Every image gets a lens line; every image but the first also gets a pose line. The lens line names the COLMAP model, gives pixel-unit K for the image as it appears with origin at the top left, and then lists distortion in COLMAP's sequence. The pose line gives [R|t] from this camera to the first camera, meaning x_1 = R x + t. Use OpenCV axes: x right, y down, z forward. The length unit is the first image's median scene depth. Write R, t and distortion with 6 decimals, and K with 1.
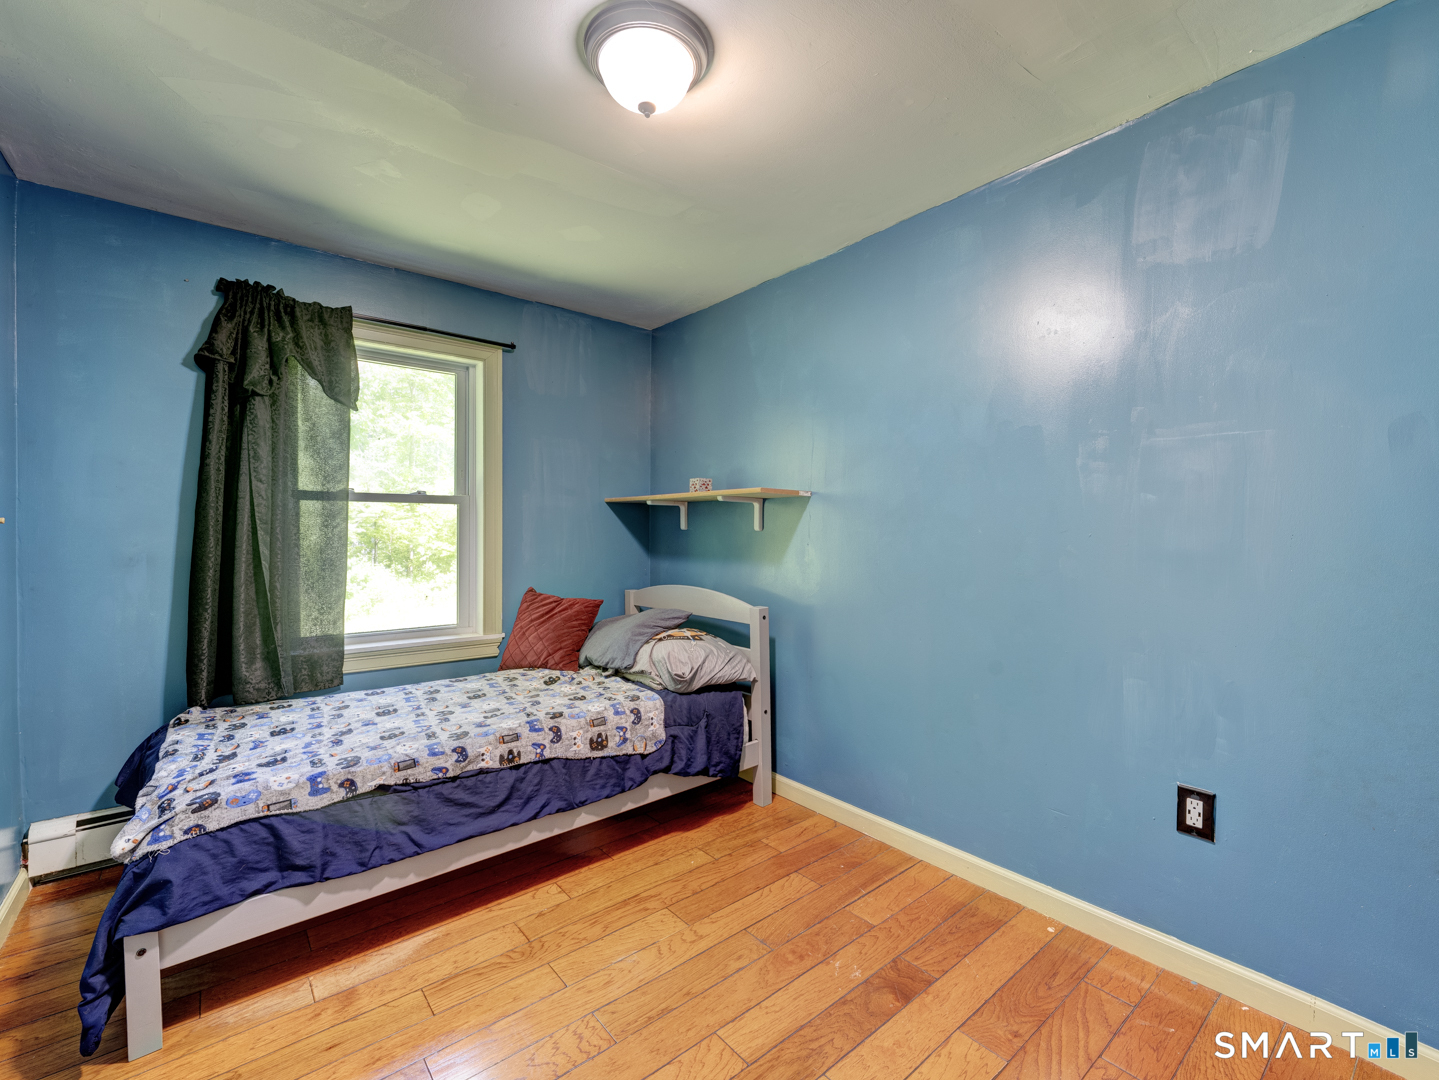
lens RADIAL K [[613.1, 0, 716.5], [0, 613.1, 532.3], [0, 0, 1]] dist [-0.004167, 0.000623]
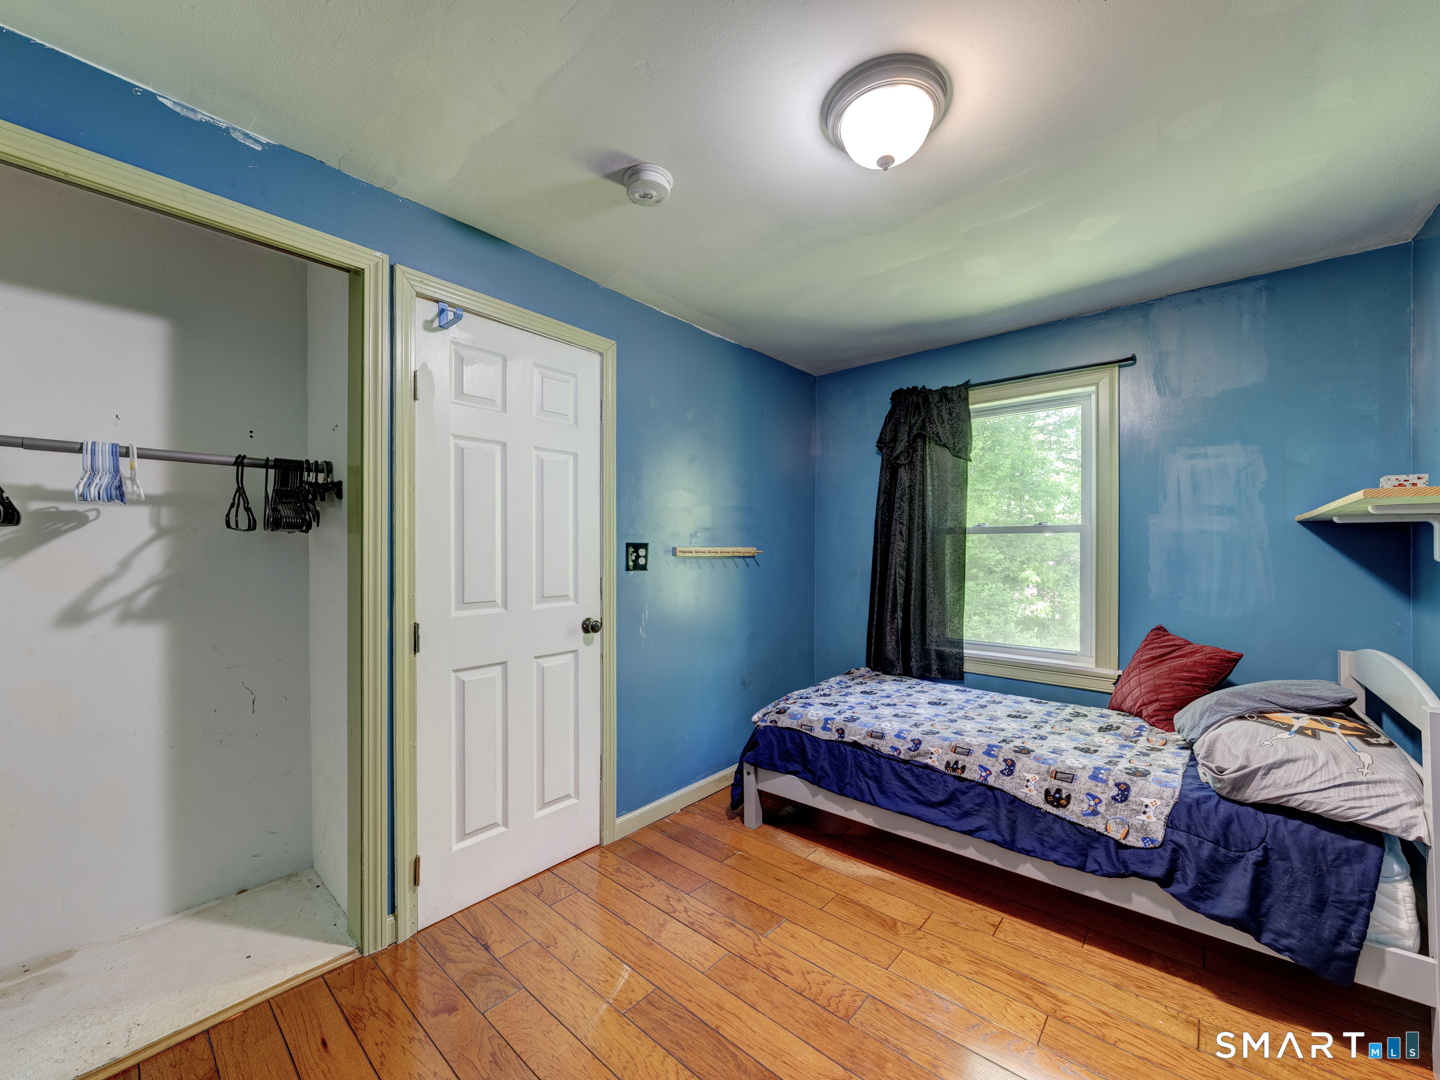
lens RADIAL K [[559.9, 0, 746.3], [0, 559.9, 543.5], [0, 0, 1]] dist [-0.002789, -0.000247]
pose [[0.215147, -0.013704, -0.976486, 0.497246], [-0.009945, 0.999819, -0.016222, -0.010612], [0.976531, 0.013201, 0.214971, 0.366121]]
